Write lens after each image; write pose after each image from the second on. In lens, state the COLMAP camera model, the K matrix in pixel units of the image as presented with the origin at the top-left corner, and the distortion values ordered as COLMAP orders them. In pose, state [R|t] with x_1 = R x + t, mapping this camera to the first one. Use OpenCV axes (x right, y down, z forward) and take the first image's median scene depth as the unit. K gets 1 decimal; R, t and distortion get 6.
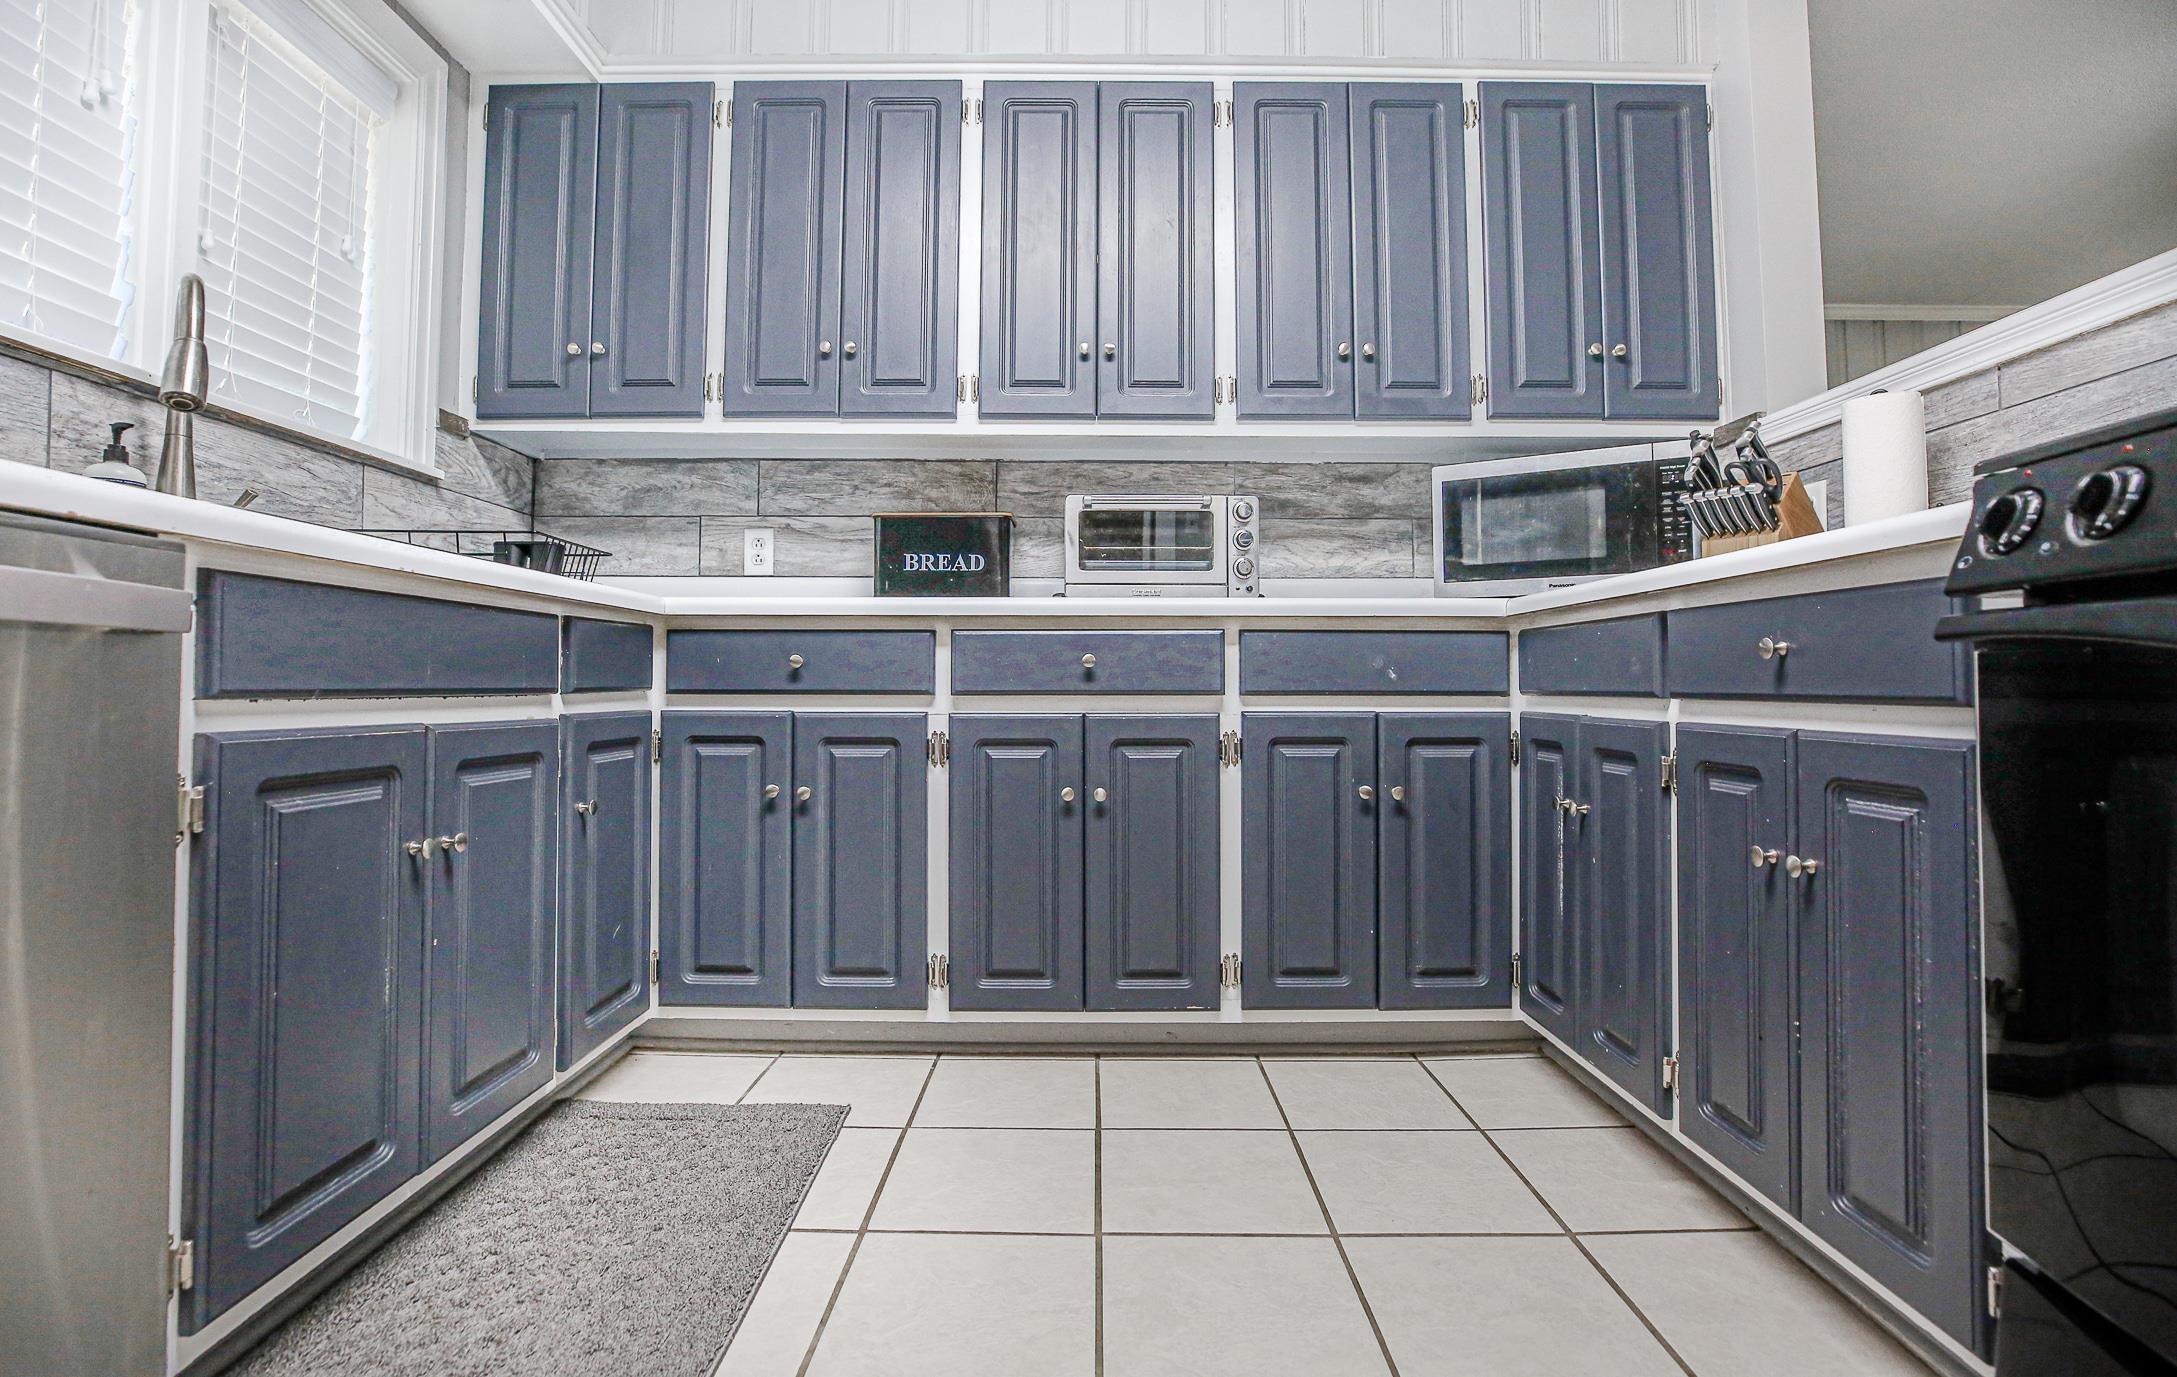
lens RADIAL K [[1007.4, 0, 1088.0], [0, 1007.4, 642.3], [0, 0, 1]] dist [-0.034691, 0.004147]
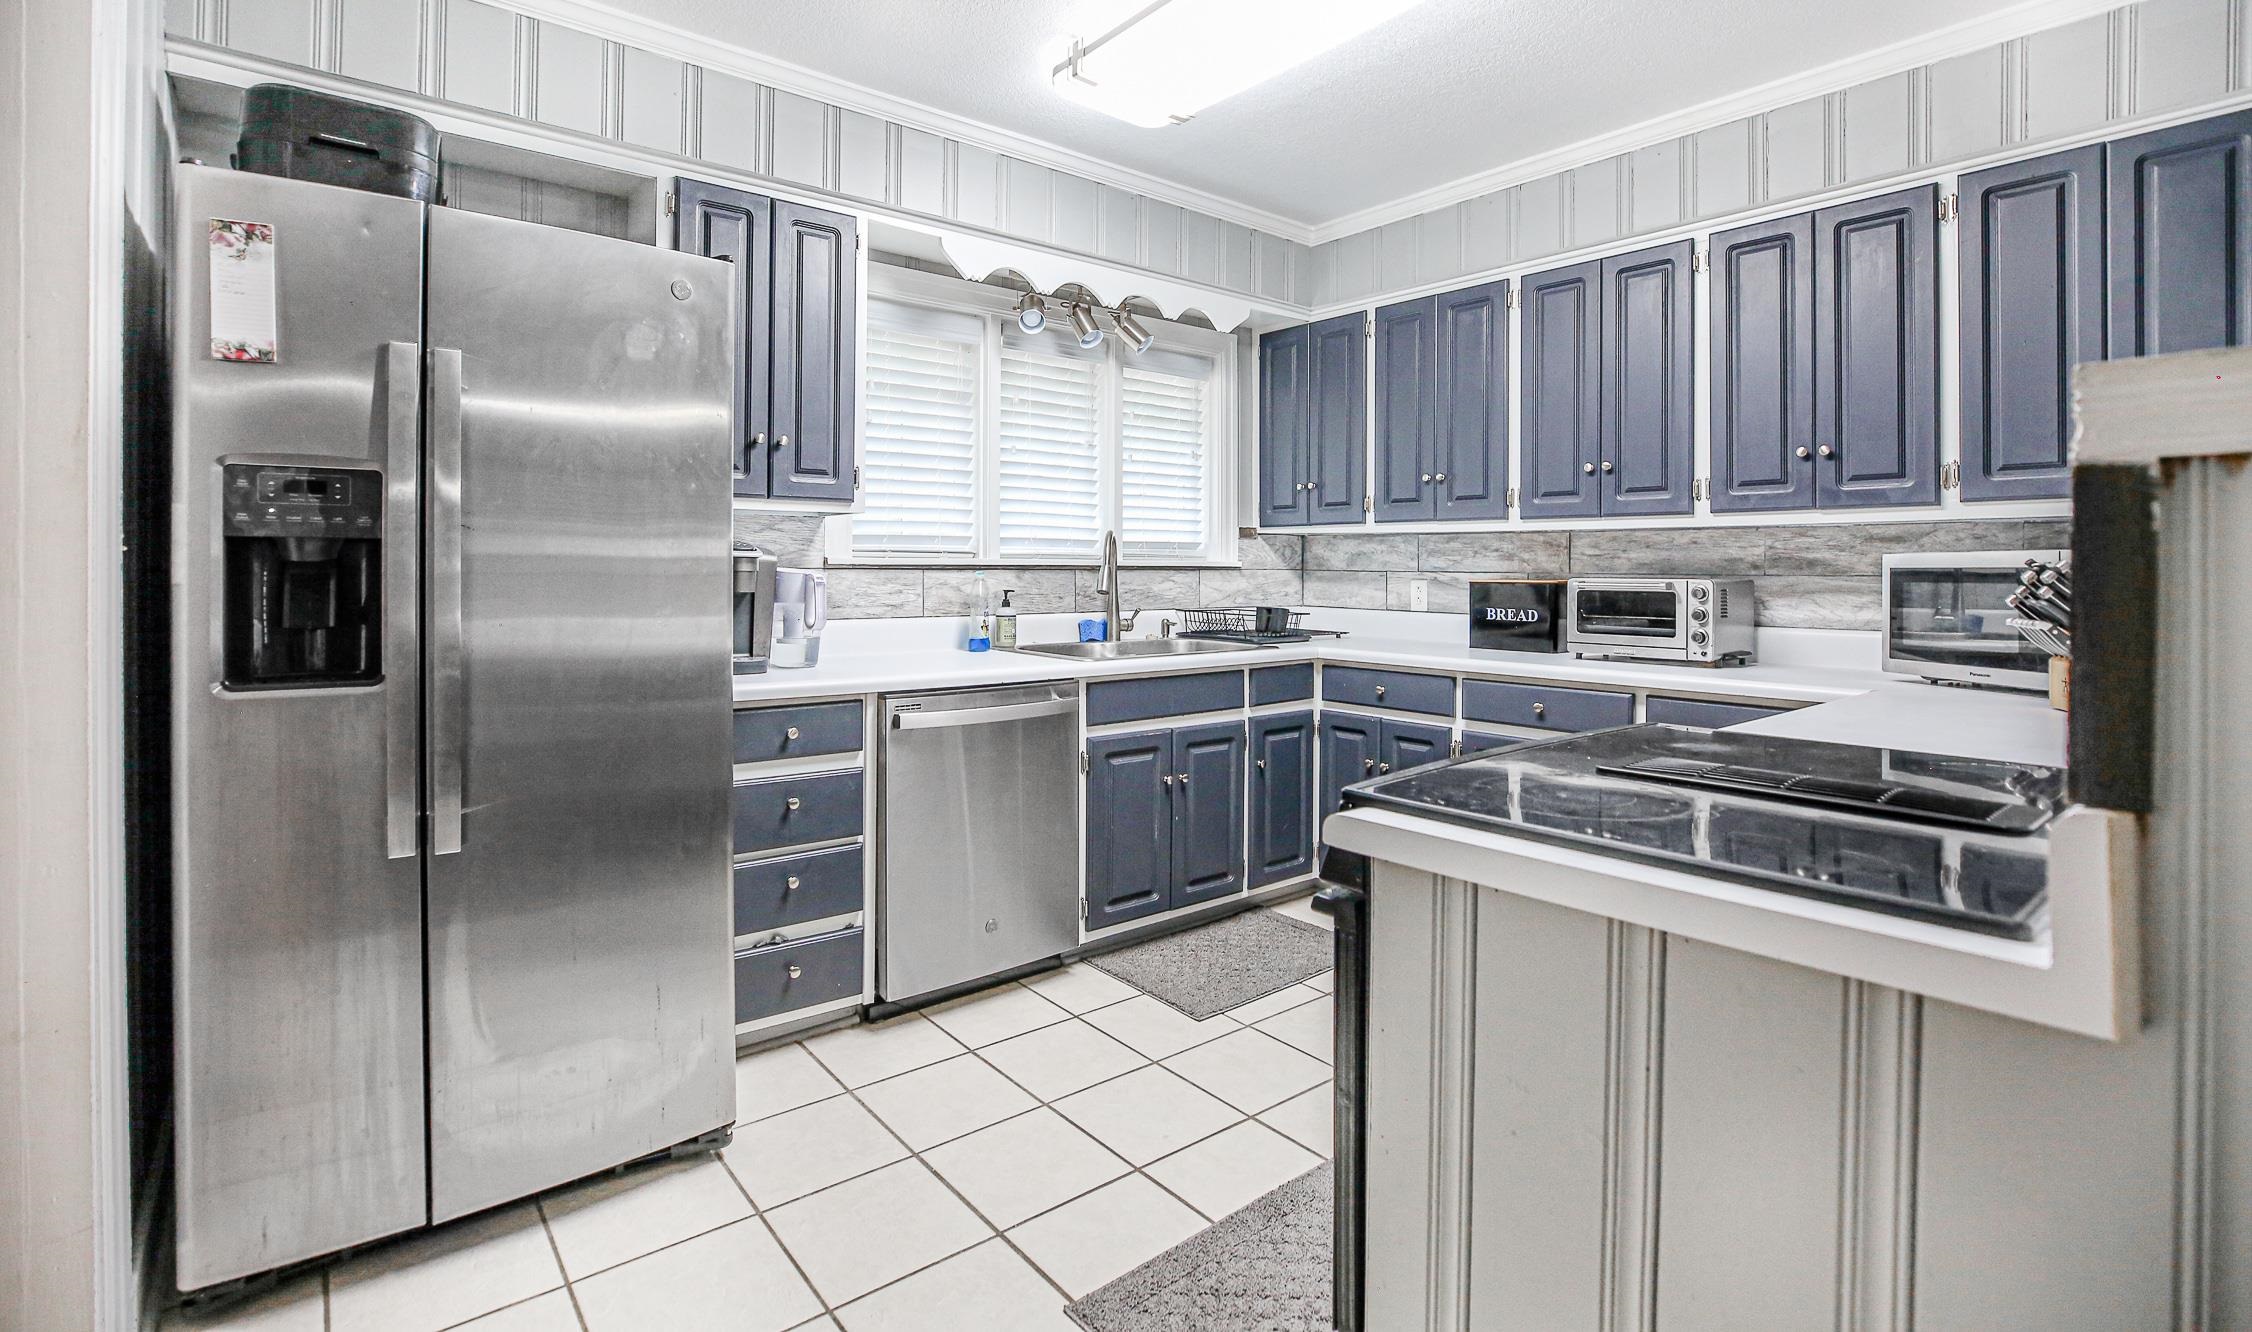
lens RADIAL K [[1053.0, 0, 1120.5], [0, 1053.0, 556.3], [0, 0, 1]] dist [-0.030336, 0.001547]
pose [[0.632868, -0.004291, -0.774247, 0.809656], [0.030434, 0.999350, 0.019339, -0.254196], [0.773661, -0.035803, 0.632587, -0.462754]]
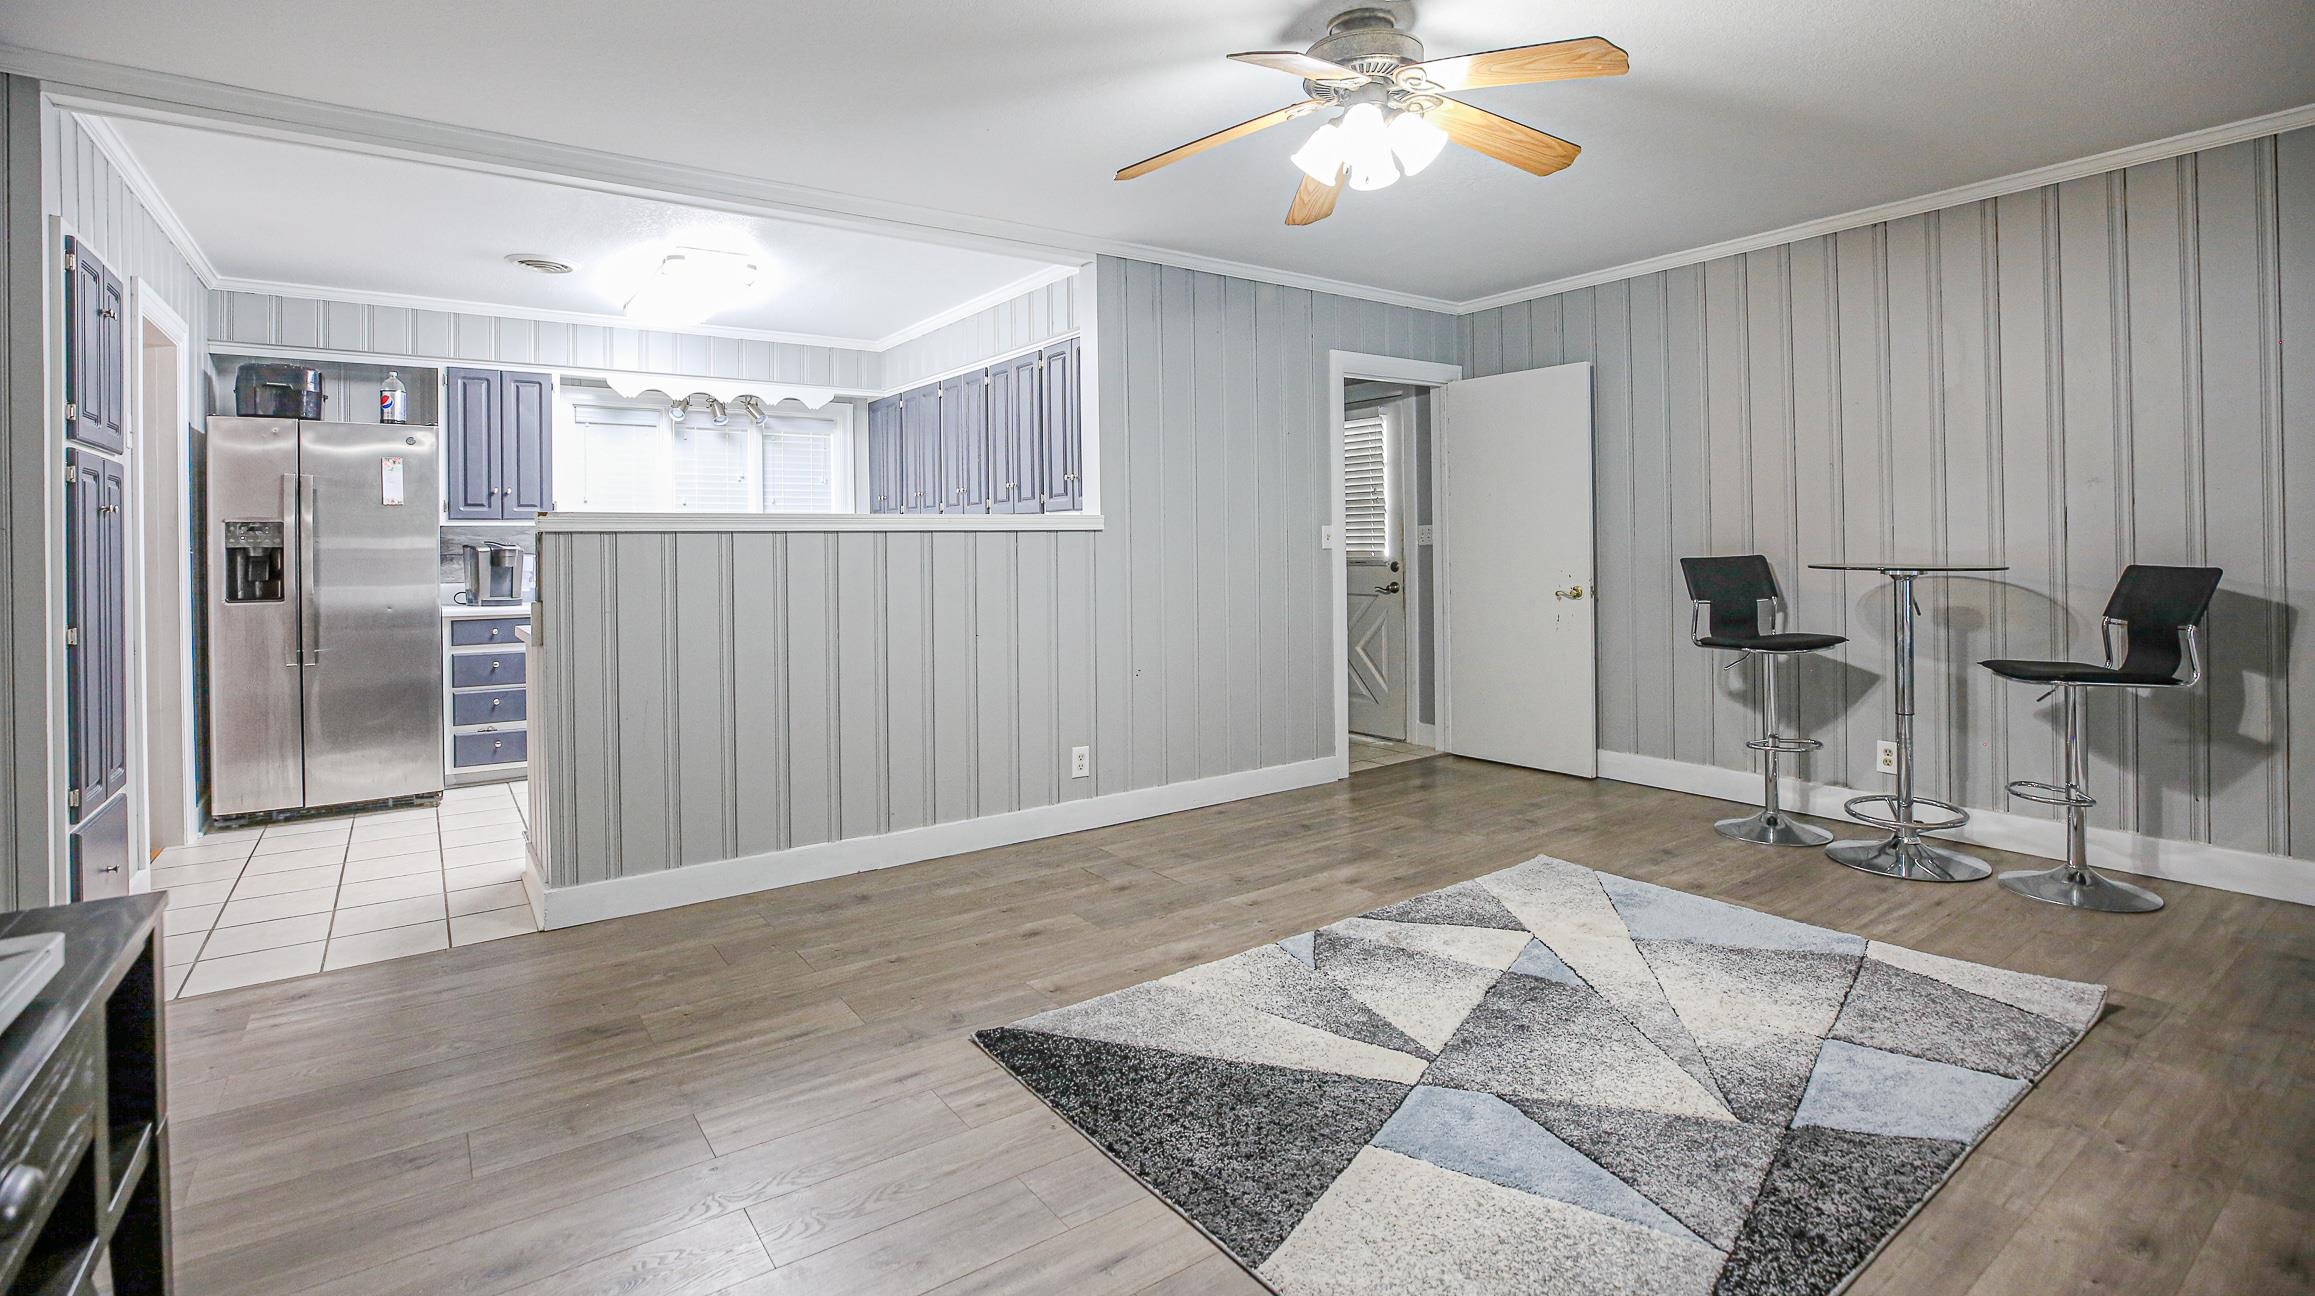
lens RADIAL K [[1061.6, 0, 1153.3], [0, 1061.6, 537.8], [0, 0, 1]] dist [-0.035221, -0.000206]
pose [[0.581523, -0.013314, -0.813421, 2.770238], [0.054349, 0.998268, 0.022516, -0.238929], [0.811713, -0.057302, 0.581239, -0.151461]]
